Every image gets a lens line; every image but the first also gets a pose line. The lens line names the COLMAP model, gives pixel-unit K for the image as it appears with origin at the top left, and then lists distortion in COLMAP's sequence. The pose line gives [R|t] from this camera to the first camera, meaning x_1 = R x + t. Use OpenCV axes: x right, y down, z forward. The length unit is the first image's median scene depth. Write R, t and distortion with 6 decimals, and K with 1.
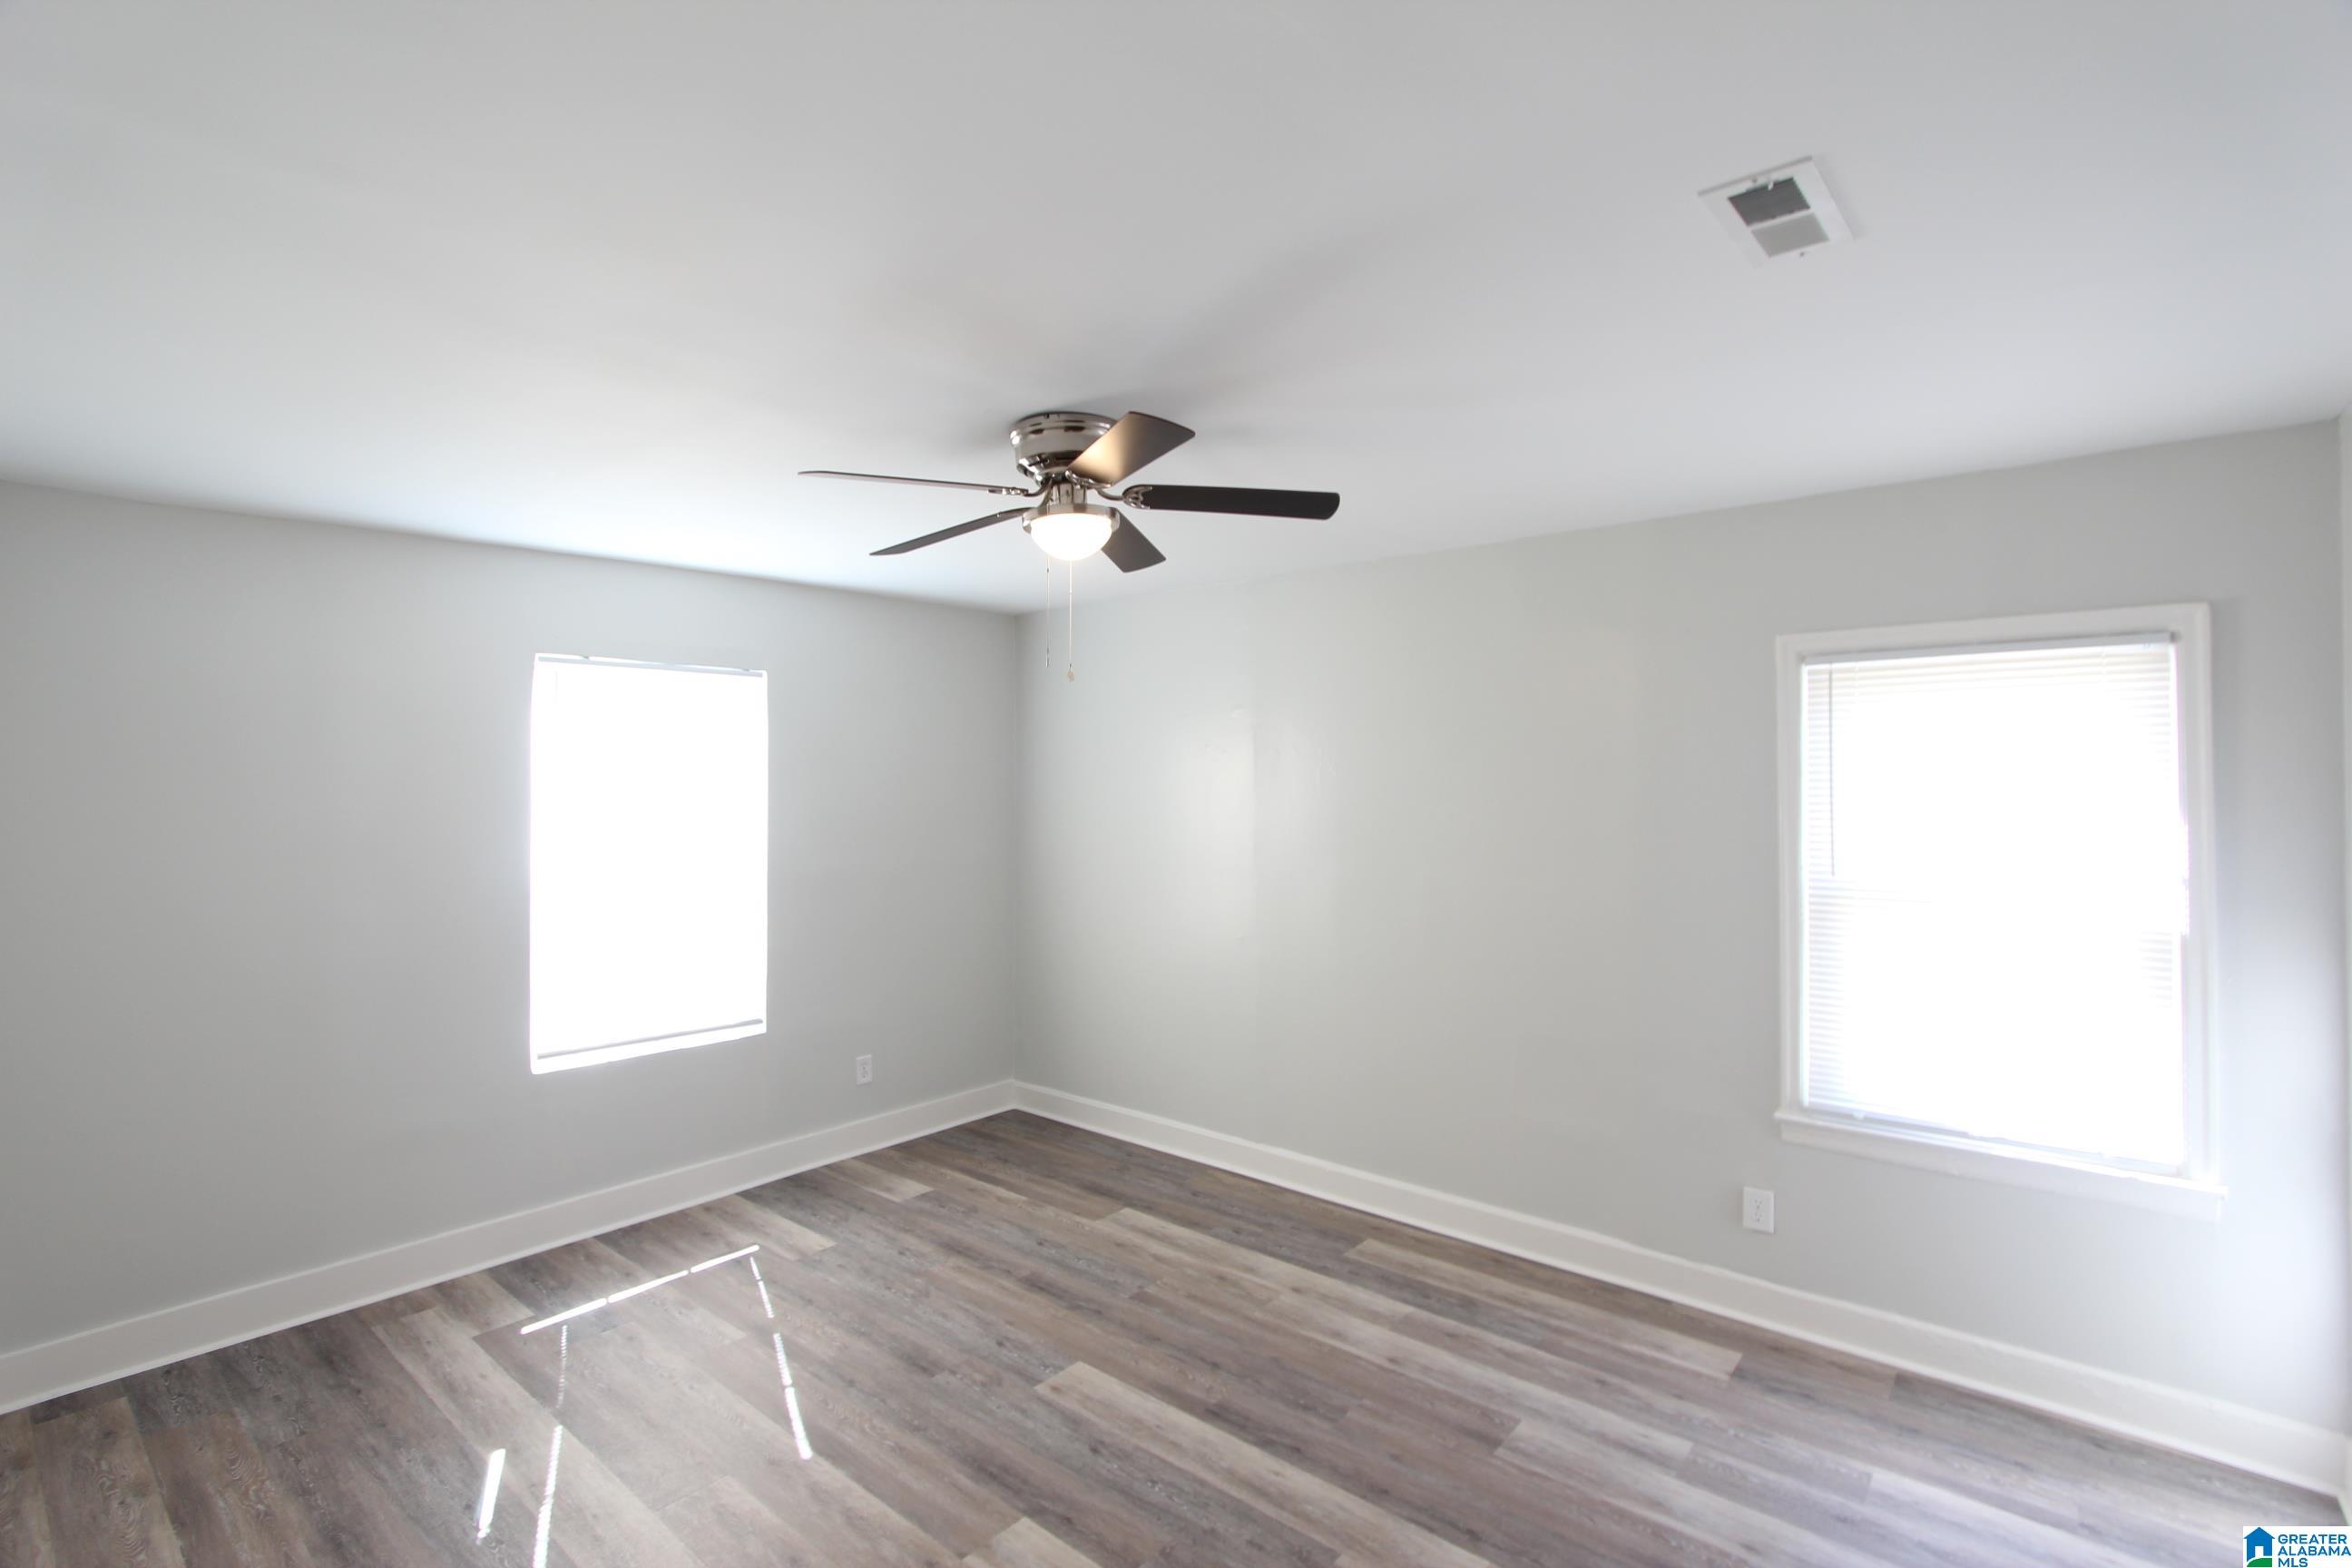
lens RADIAL K [[1073.0, 0, 1162.7], [0, 1073.0, 773.1], [0, 0, 1]] dist [-0.009339, 0.000756]
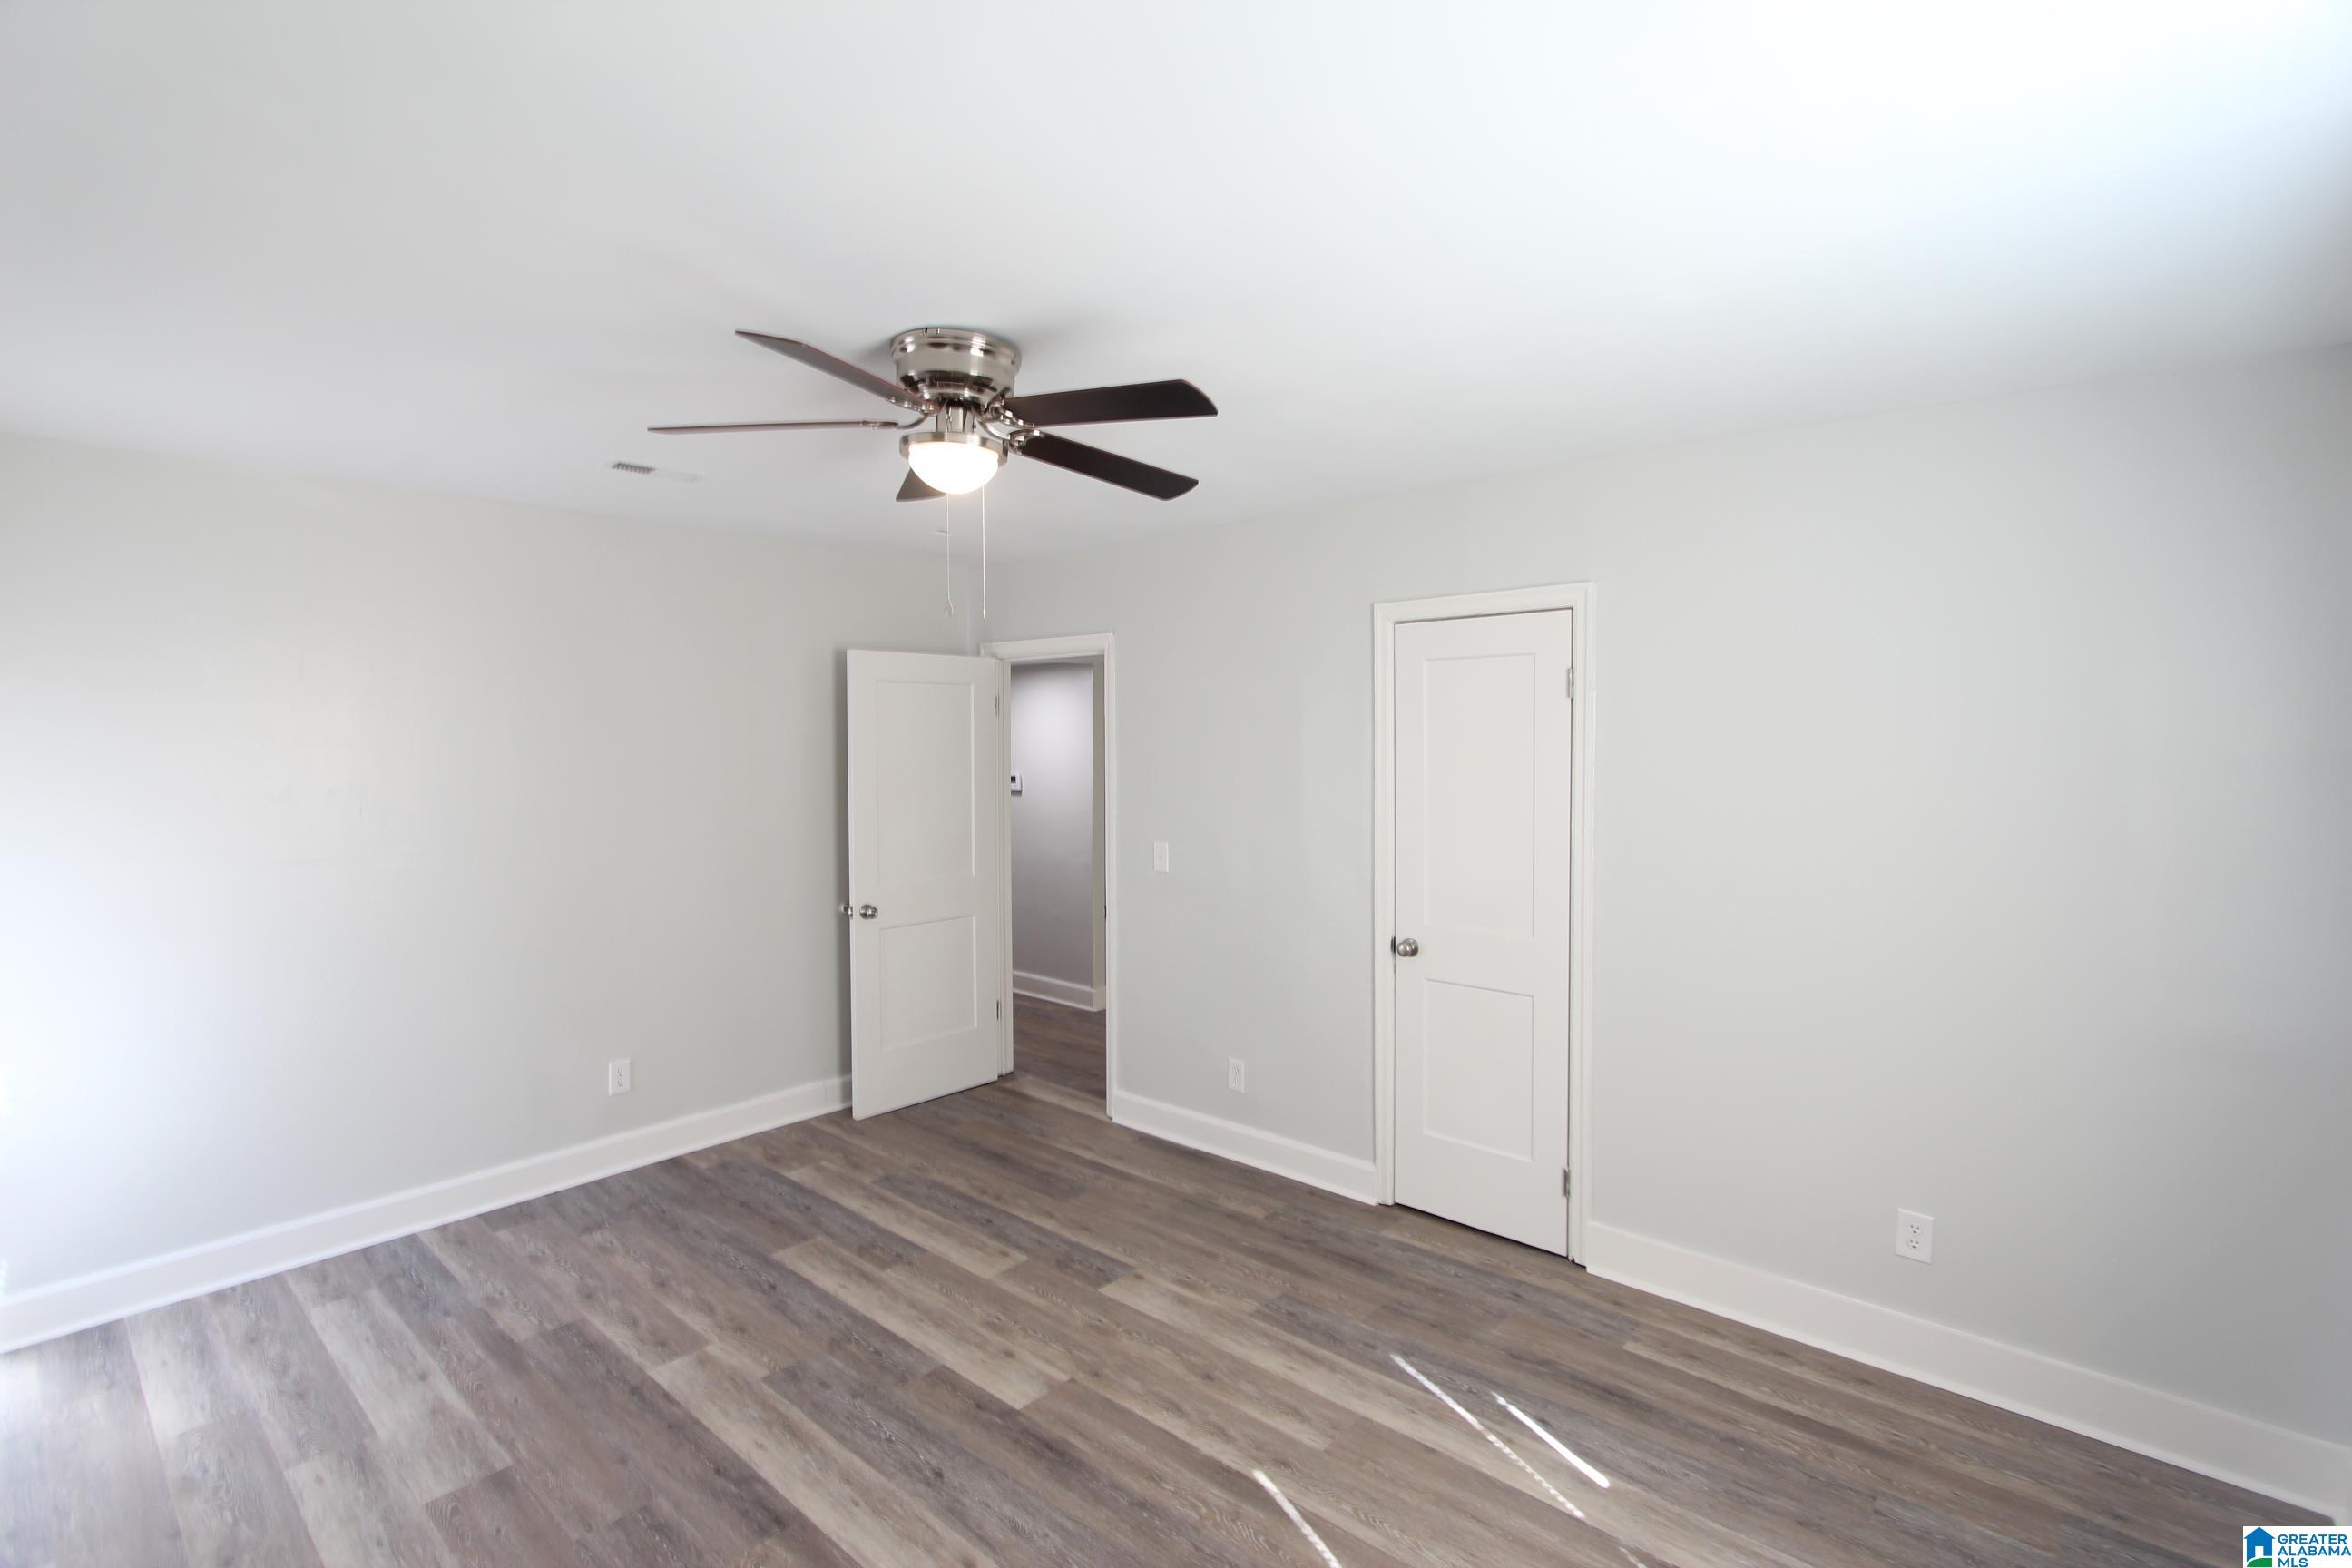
lens RADIAL K [[1073.0, 0, 1172.5], [0, 1073.0, 779.7], [0, 0, 1]] dist [-0.009339, 0.000756]
pose [[-0.999862, 0.006771, 0.015194, -0.291826], [0.007242, 0.999488, 0.031166, 0.016541], [-0.014975, 0.031272, -0.999399, 1.963903]]
